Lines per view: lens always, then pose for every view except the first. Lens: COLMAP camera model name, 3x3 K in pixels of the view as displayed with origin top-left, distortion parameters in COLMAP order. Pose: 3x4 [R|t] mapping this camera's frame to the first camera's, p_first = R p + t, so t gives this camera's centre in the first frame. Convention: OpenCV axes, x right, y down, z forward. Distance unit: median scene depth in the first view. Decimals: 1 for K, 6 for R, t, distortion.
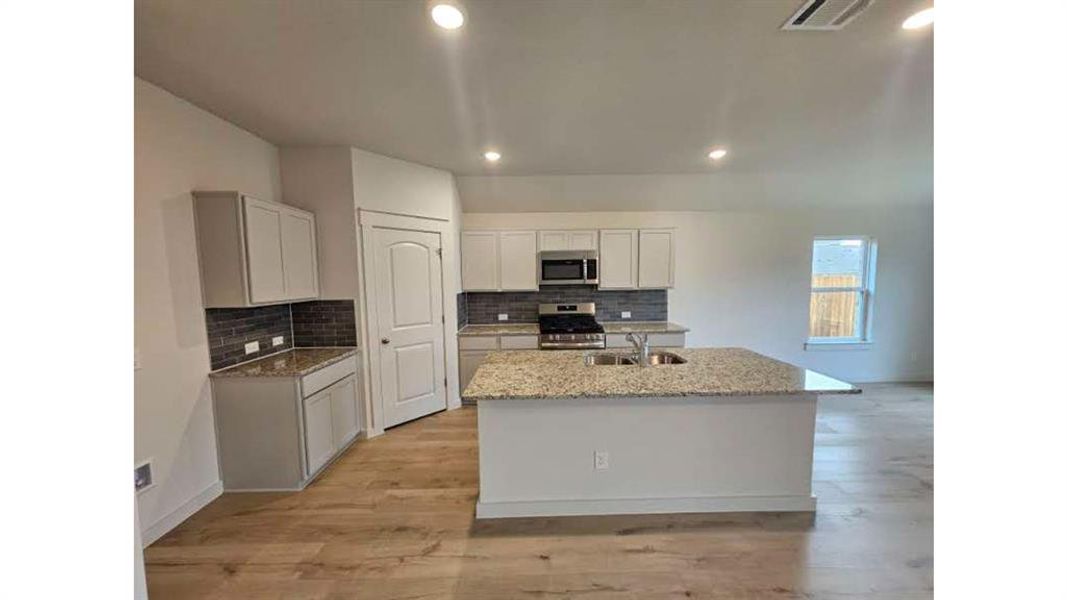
lens RADIAL K [[327.7, 0, 536.6], [0, 327.7, 308.0], [0, 0, 1]] dist [0.001306, 0.000227]
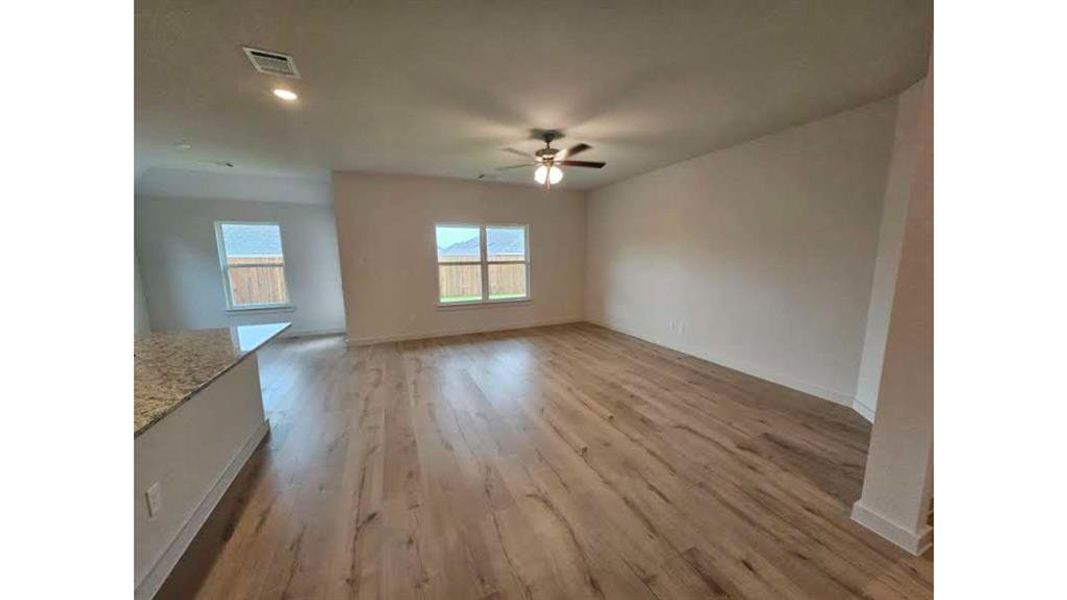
lens RADIAL K [[327.7, 0, 532.1], [0, 327.7, 308.9], [0, 0, 1]] dist [0.001306, 0.000227]
pose [[-0.390863, -0.131141, 0.911059, -0.413281], [0.093314, 0.979053, 0.180962, 0.003195], [-0.915707, 0.155746, -0.370439, 0.256845]]
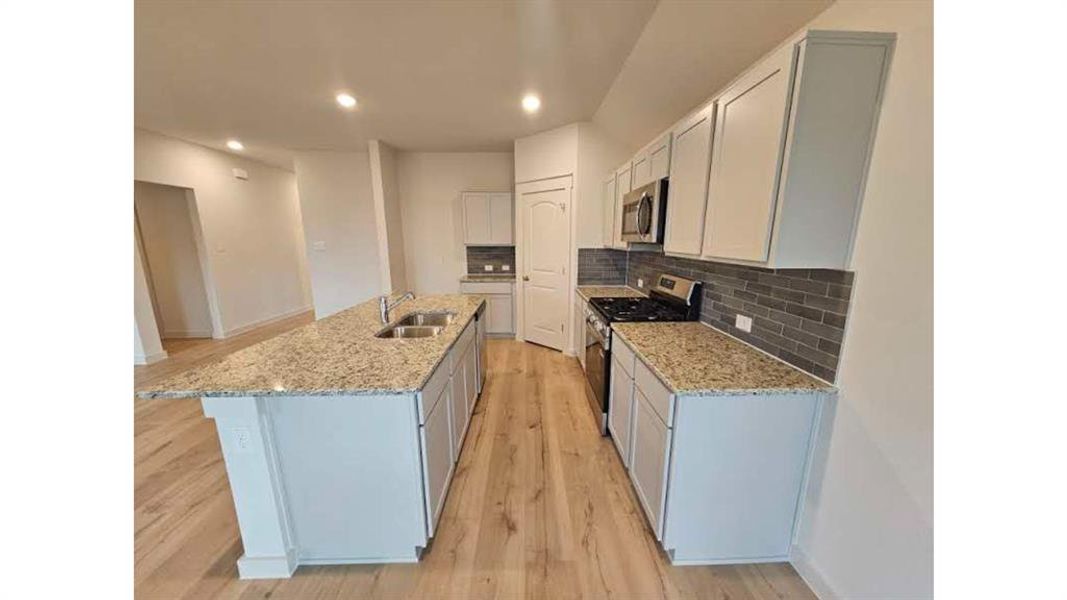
lens RADIAL K [[327.7, 0, 536.9], [0, 327.7, 306.5], [0, 0, 1]] dist [0.001306, 0.000227]
pose [[0.019532, 0.220179, -0.975264, 0.812543], [-0.089981, 0.971879, 0.217613, -0.080408], [0.995752, 0.083505, 0.038794, 0.887547]]
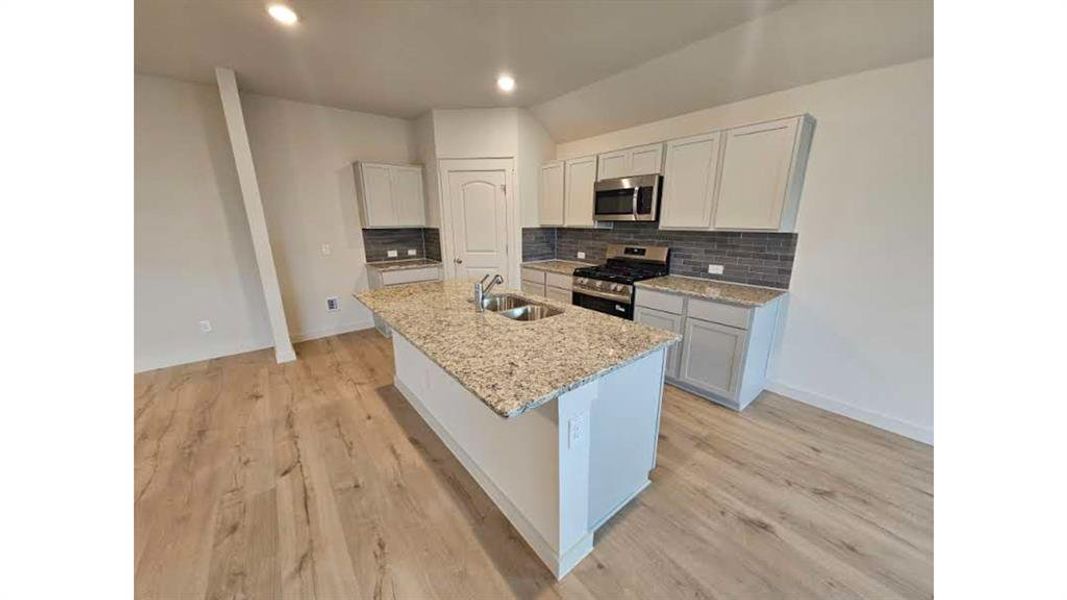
lens RADIAL K [[327.7, 0, 534.9], [0, 327.7, 306.1], [0, 0, 1]] dist [0.001306, 0.000227]
pose [[0.626328, 0.213201, -0.749839, 0.688559], [-0.075833, 0.973976, 0.213588, -0.026515], [0.775863, -0.076913, 0.626196, 0.345104]]
